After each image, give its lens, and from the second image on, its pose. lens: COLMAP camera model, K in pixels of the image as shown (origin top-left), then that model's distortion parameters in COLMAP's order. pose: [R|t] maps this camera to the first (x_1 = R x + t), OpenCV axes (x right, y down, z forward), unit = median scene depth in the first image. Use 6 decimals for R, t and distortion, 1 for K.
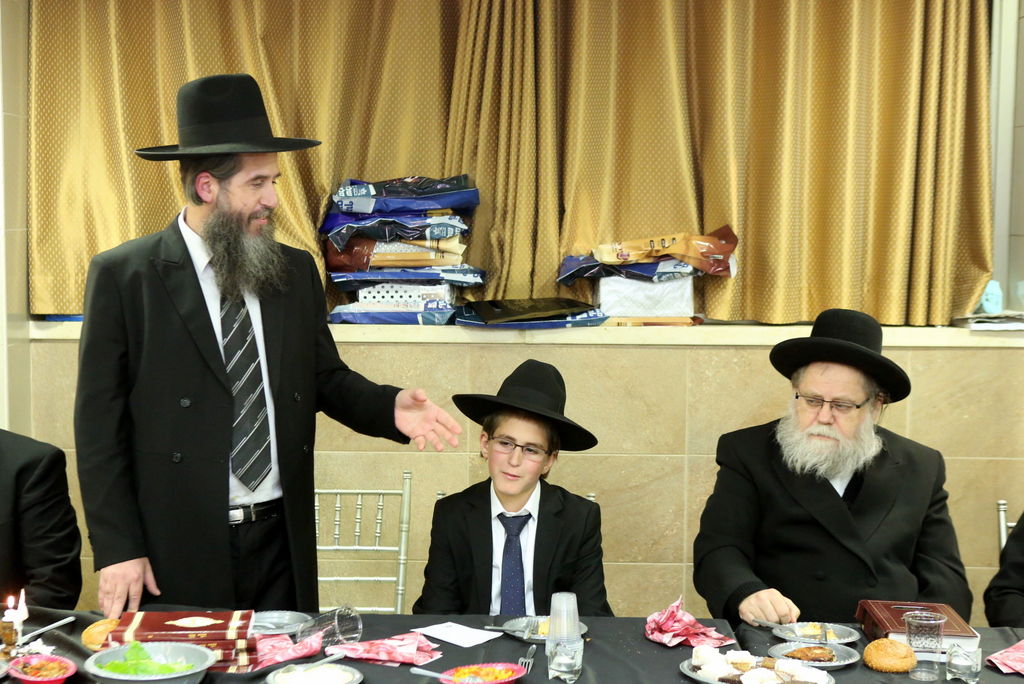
lens RADIAL K [[1603.9, 0, 492.9], [0, 1603.9, 340.1], [0, 0, 1]] dist [0.034998, -0.085043]
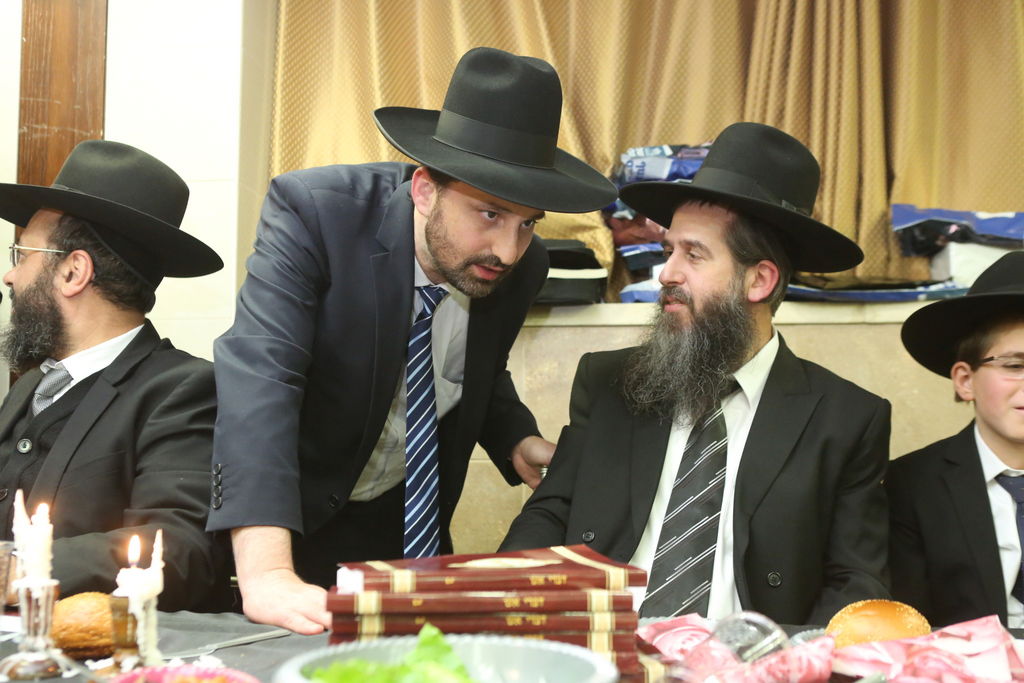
lens RADIAL K [[1081.3, 0, 512.0], [0, 1081.3, 341.5], [0, 0, 1]] dist [-0.088062, 0.215781]
pose [[0.996188, -0.009317, -0.086734, -0.109389], [-0.004577, 0.987327, -0.158632, 0.097160], [0.087113, 0.158424, 0.983521, 0.455714]]
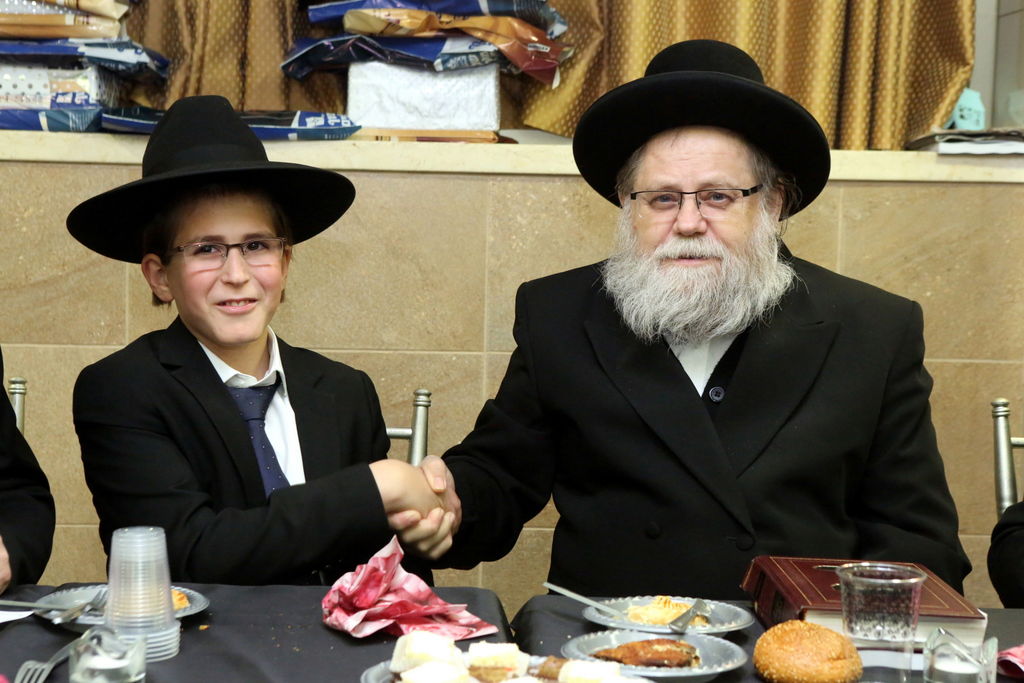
lens RADIAL K [[1884.3, 0, 507.7], [0, 1884.3, 323.2], [0, 0, 1]] dist [0.153882, 0.056561]
pose [[0.996180, 0.009917, 0.086761, 0.066219], [-0.009795, 0.999950, -0.001831, 0.061724], [-0.086775, 0.000974, 0.996227, 0.274572]]
